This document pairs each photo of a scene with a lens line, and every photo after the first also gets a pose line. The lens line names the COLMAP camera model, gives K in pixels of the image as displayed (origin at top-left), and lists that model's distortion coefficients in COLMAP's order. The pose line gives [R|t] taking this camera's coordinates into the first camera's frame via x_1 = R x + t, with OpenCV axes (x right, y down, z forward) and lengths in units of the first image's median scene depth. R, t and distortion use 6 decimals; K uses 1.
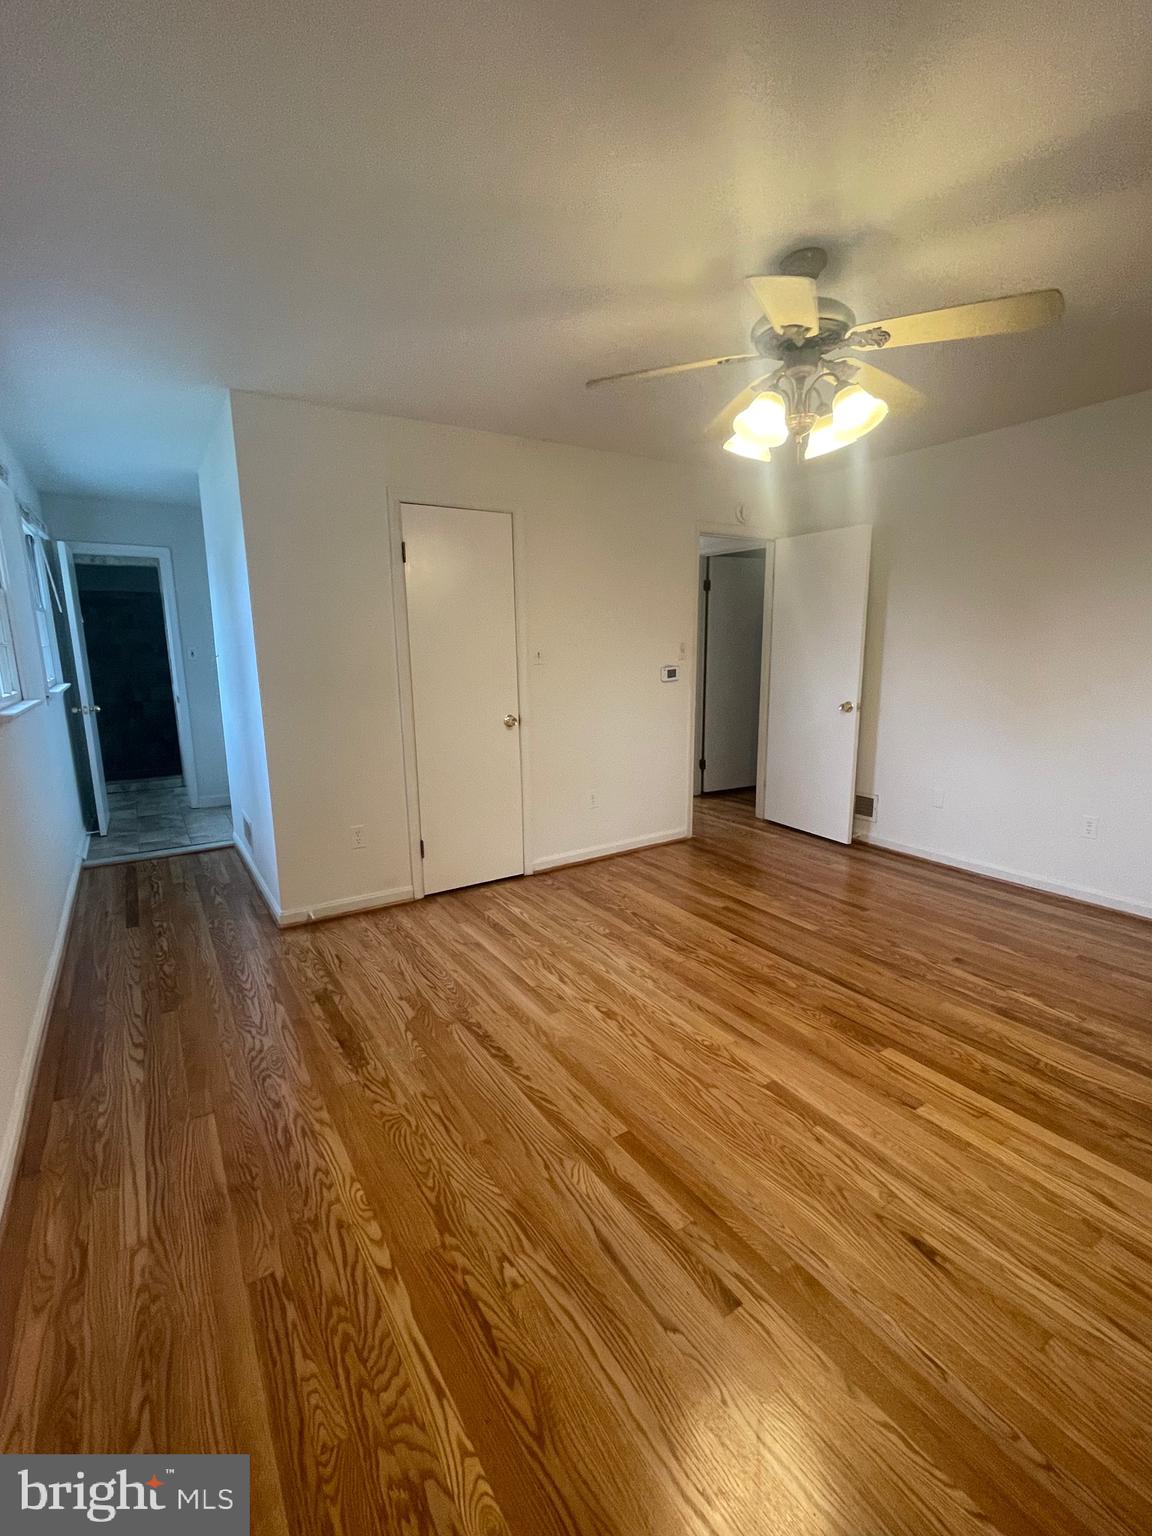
lens RADIAL K [[676.9, 0, 576.5], [0, 676.9, 768.4], [0, 0, 1]] dist [-0.003246, 0.000421]
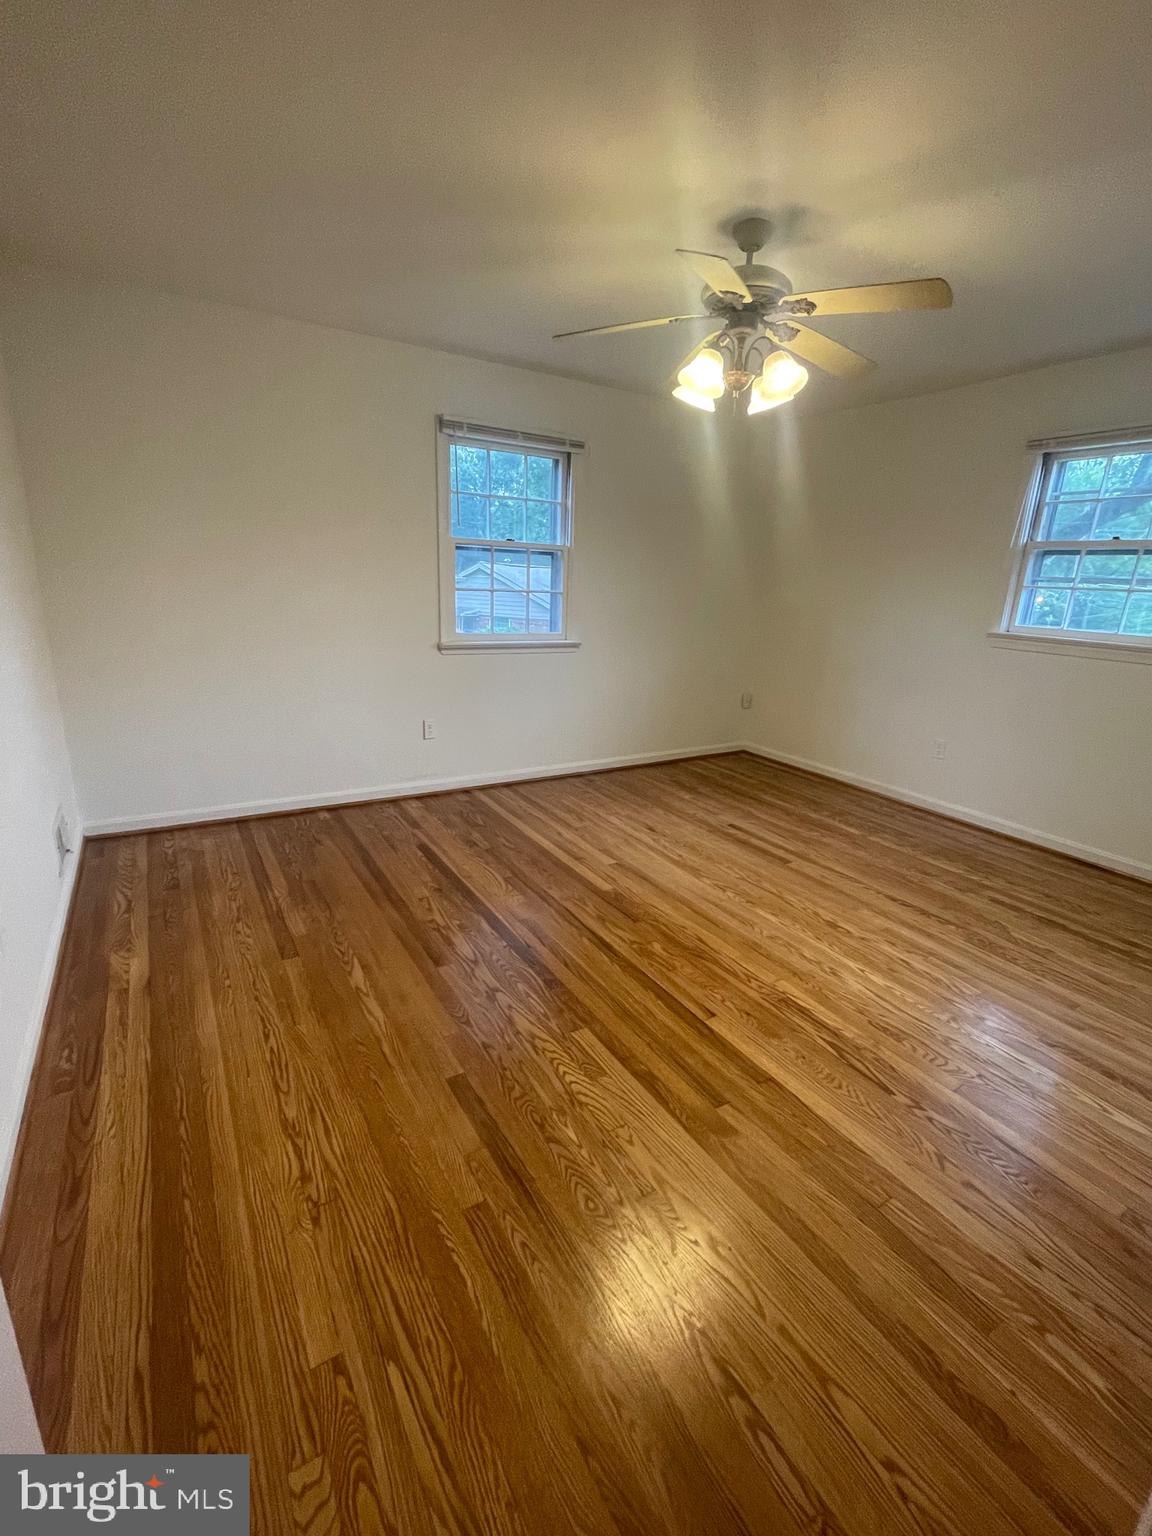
lens RADIAL K [[676.9, 0, 576.5], [0, 676.9, 768.4], [0, 0, 1]] dist [-0.003246, 0.000421]
pose [[-0.999338, -0.032929, 0.015477, 0.514293], [-0.022737, 0.897266, 0.440904, -0.386025], [-0.028406, 0.440260, -0.897421, 2.118727]]
